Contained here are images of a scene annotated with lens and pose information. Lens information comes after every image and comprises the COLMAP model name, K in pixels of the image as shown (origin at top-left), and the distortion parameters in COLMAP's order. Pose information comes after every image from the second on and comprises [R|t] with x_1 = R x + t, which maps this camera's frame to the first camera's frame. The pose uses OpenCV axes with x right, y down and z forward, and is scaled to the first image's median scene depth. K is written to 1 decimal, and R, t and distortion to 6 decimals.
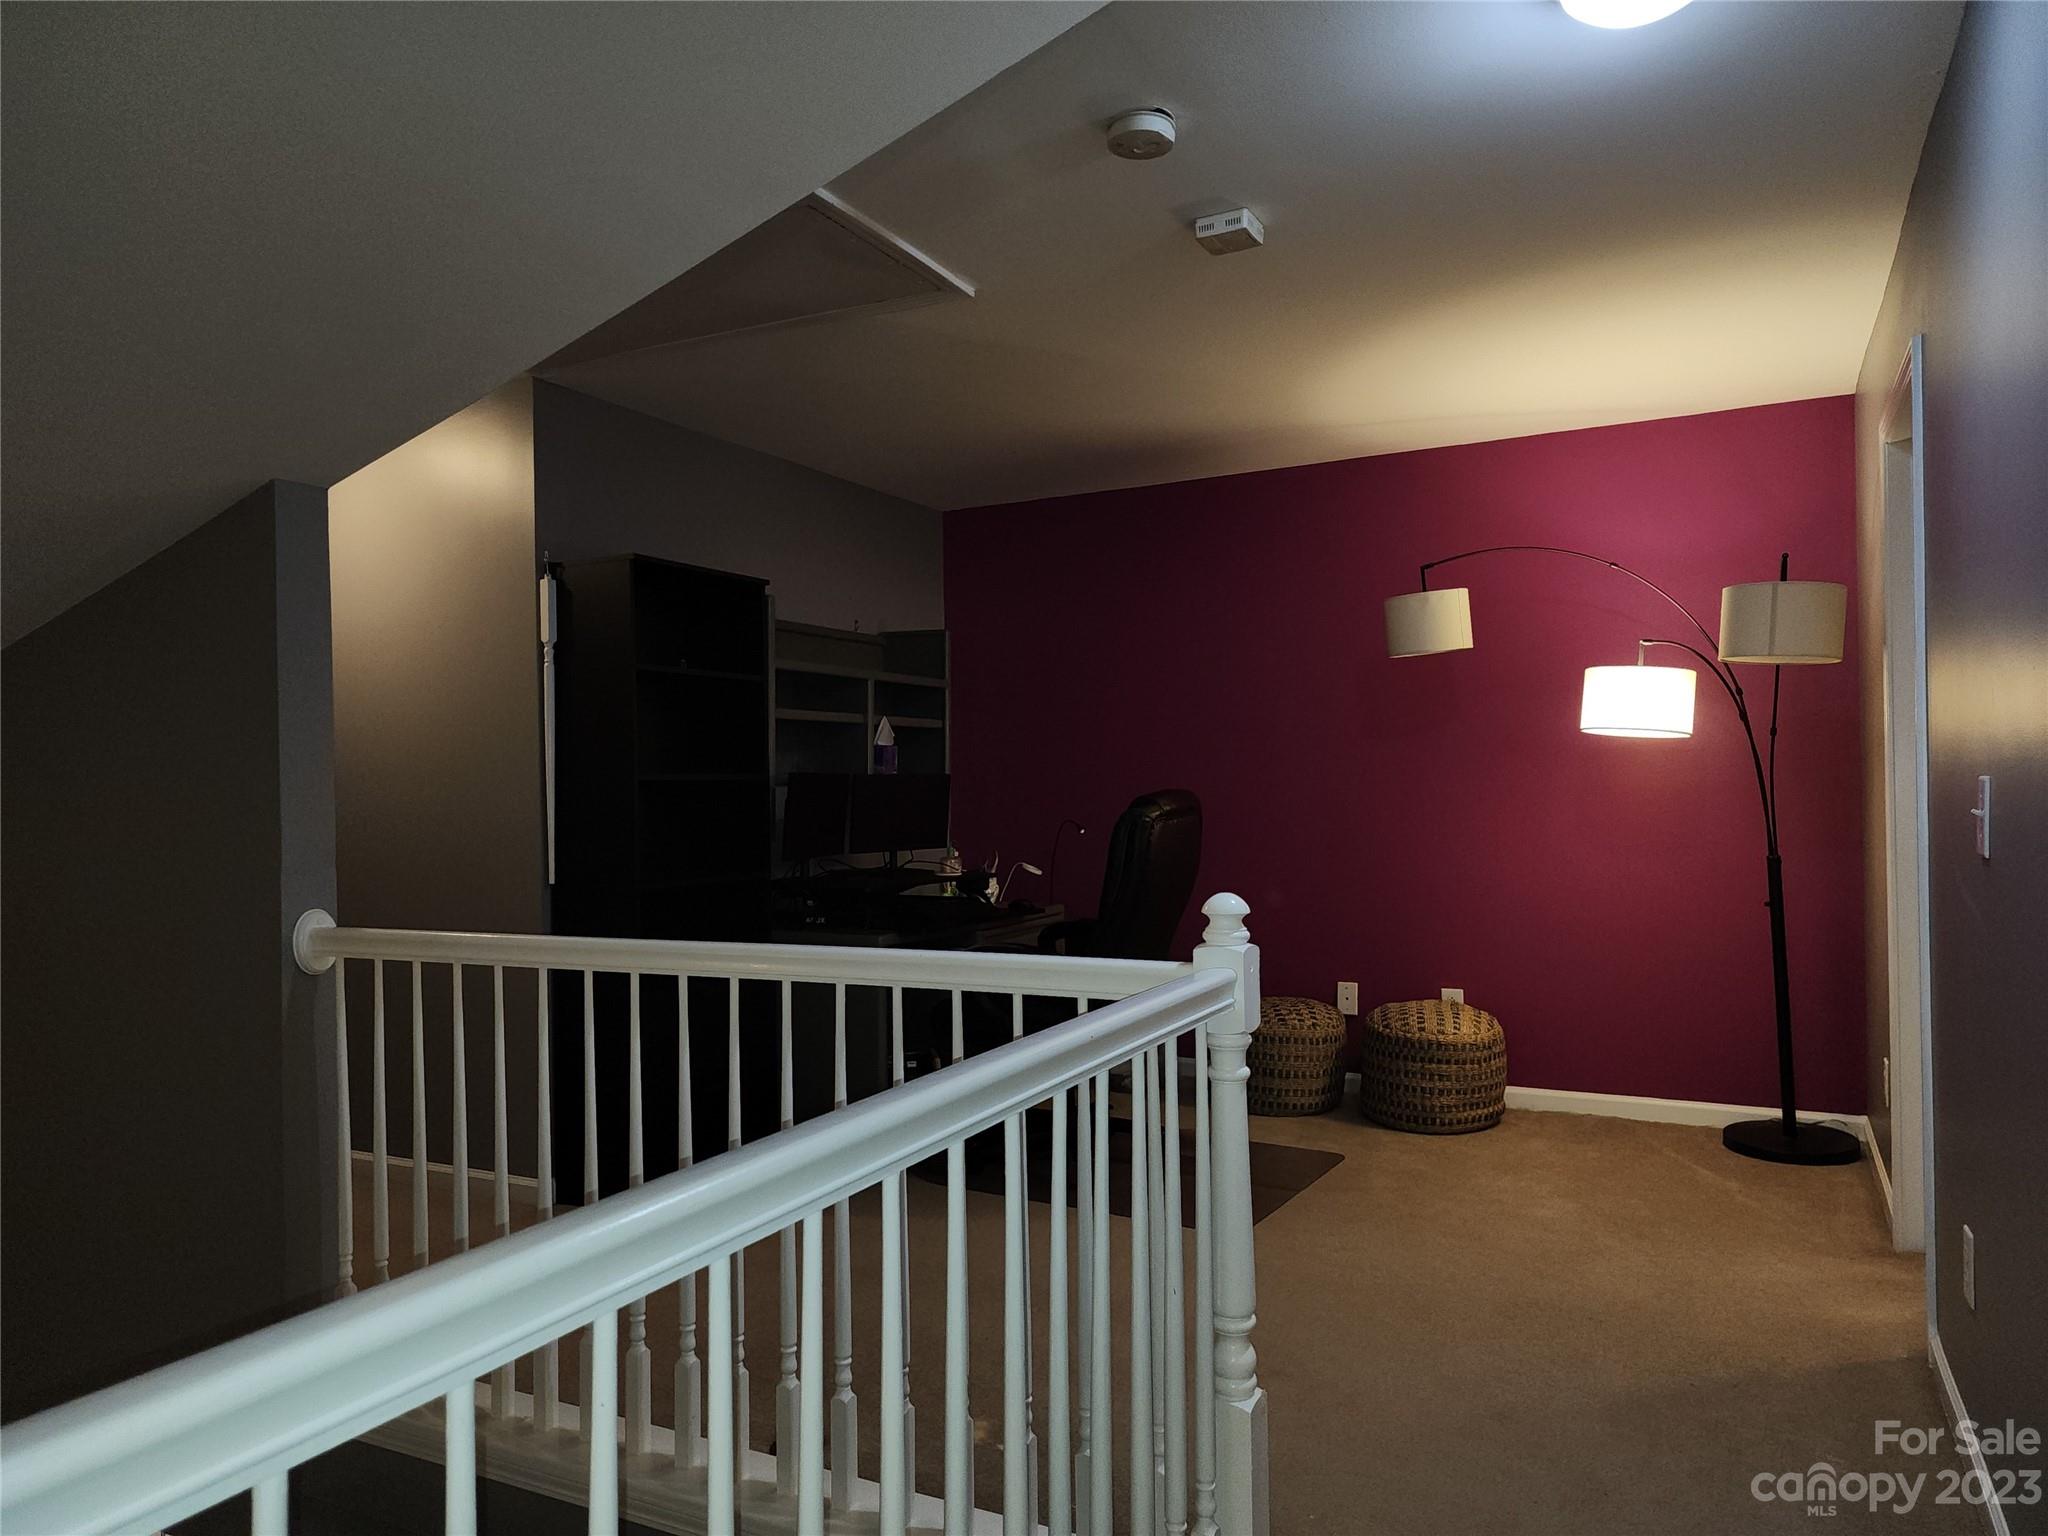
lens RADIAL K [[1378.2, 0, 1017.1], [0, 1378.2, 768.3], [0, 0, 1]] dist [0.058892, -0.048960]
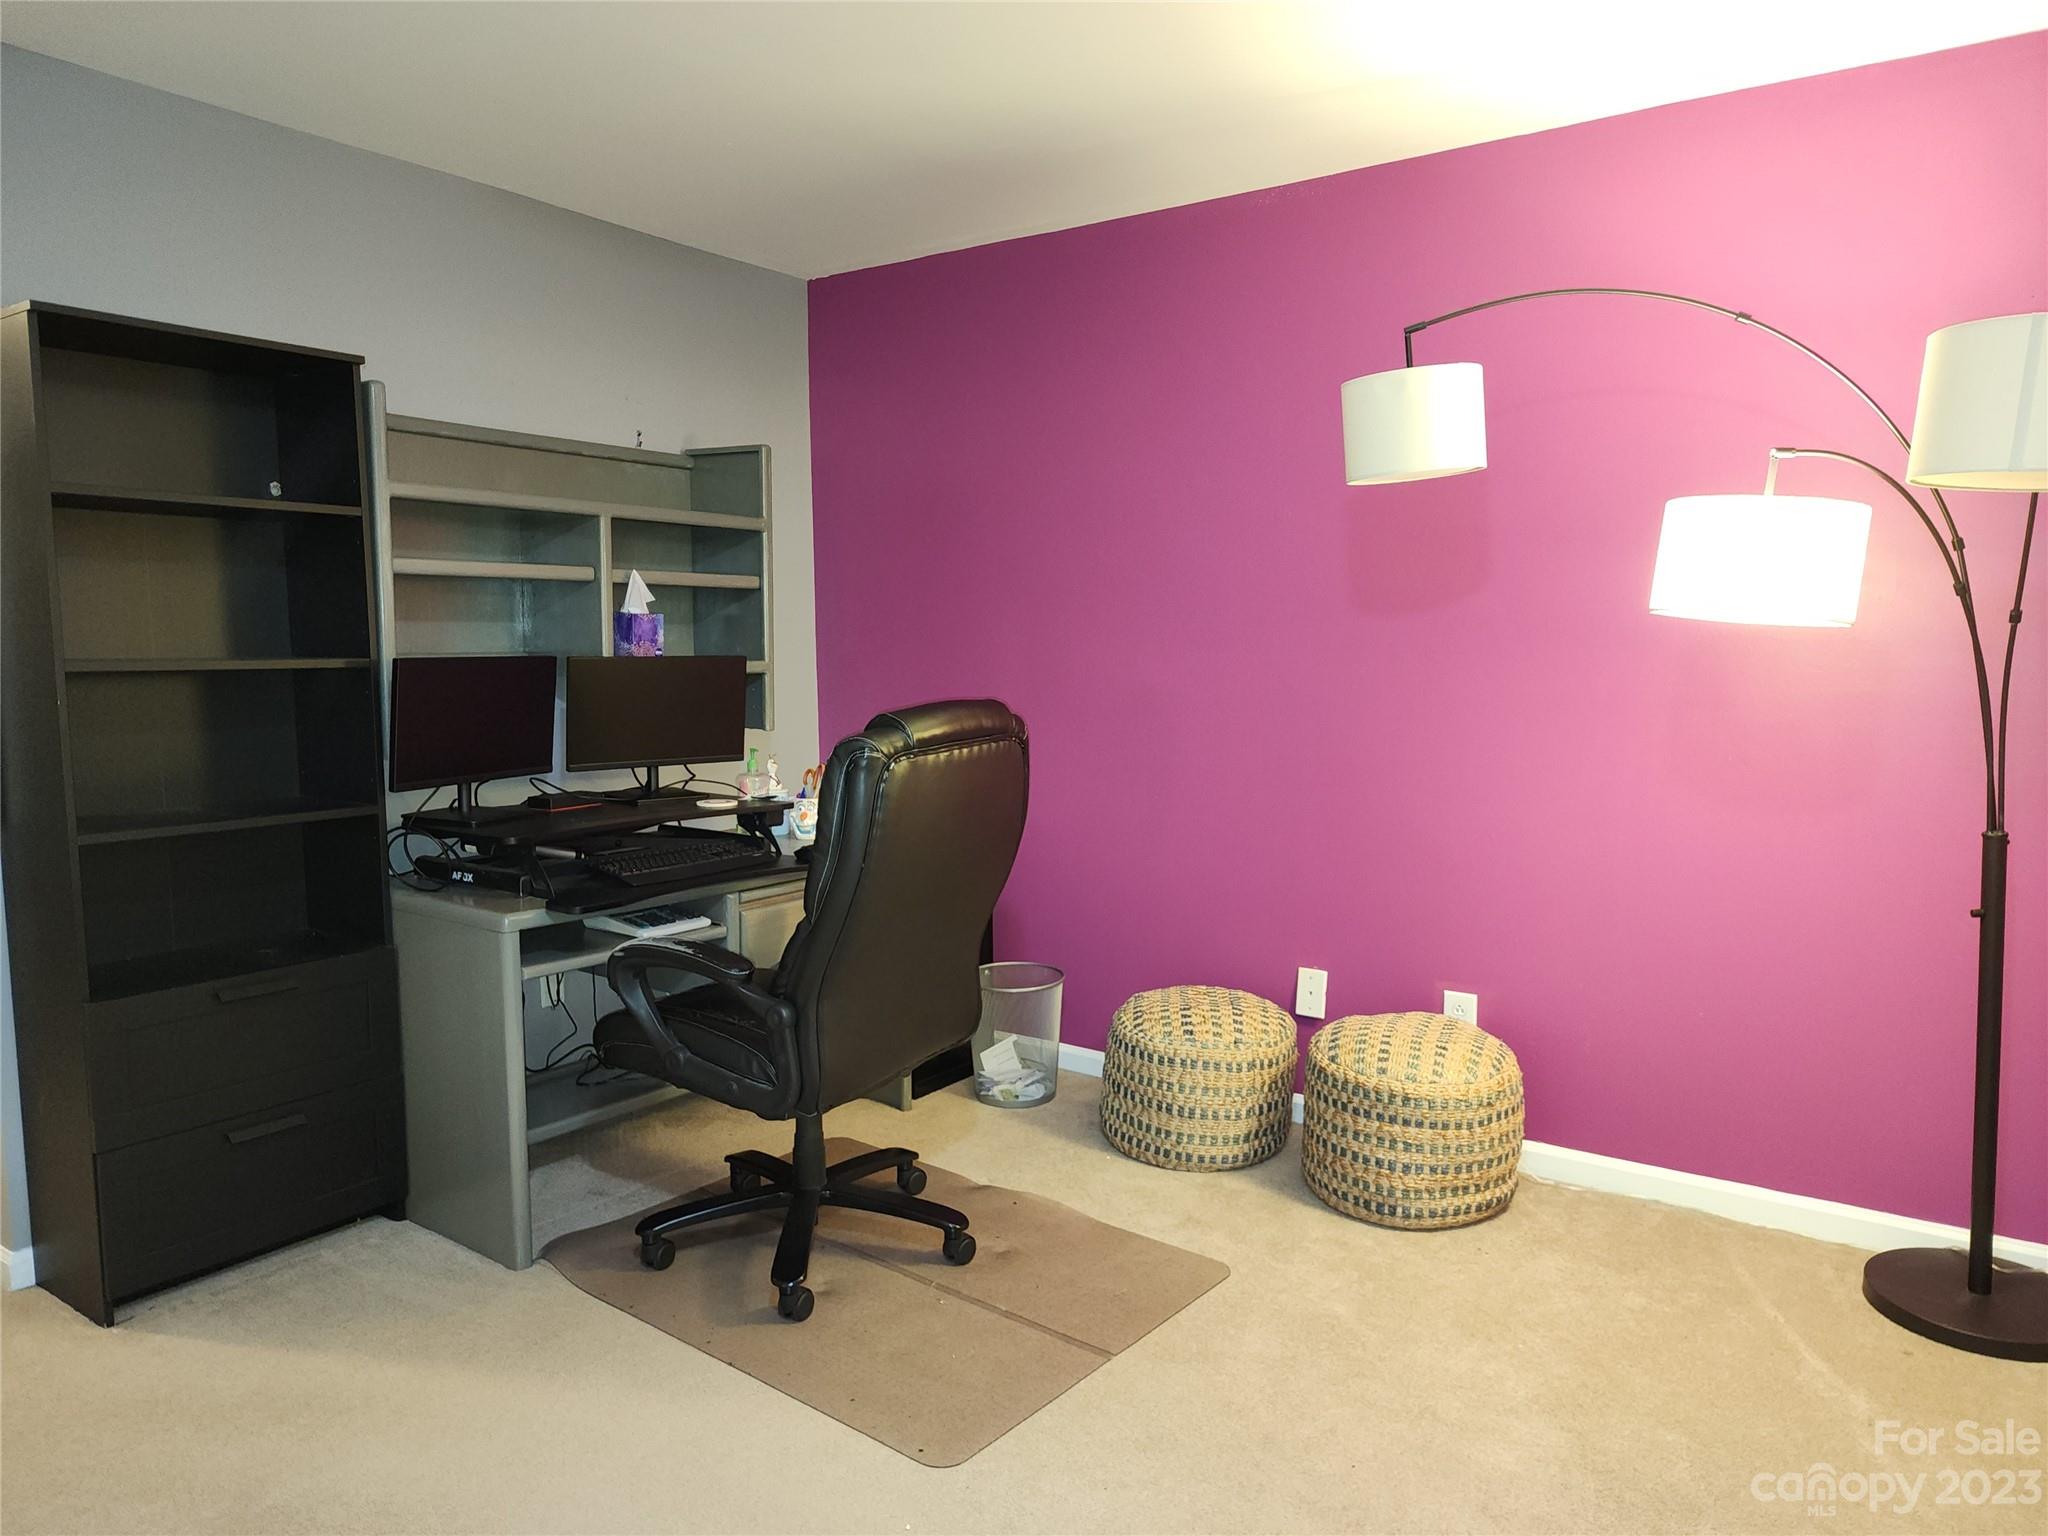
lens RADIAL K [[1378.2, 0, 1023.7], [0, 1378.2, 780.8], [0, 0, 1]] dist [0.058892, -0.048960]
pose [[0.991788, 0.029402, -0.124464, 0.202809], [-0.014373, 0.992674, 0.119967, -0.021113], [0.127080, -0.117193, 0.984945, 0.359437]]
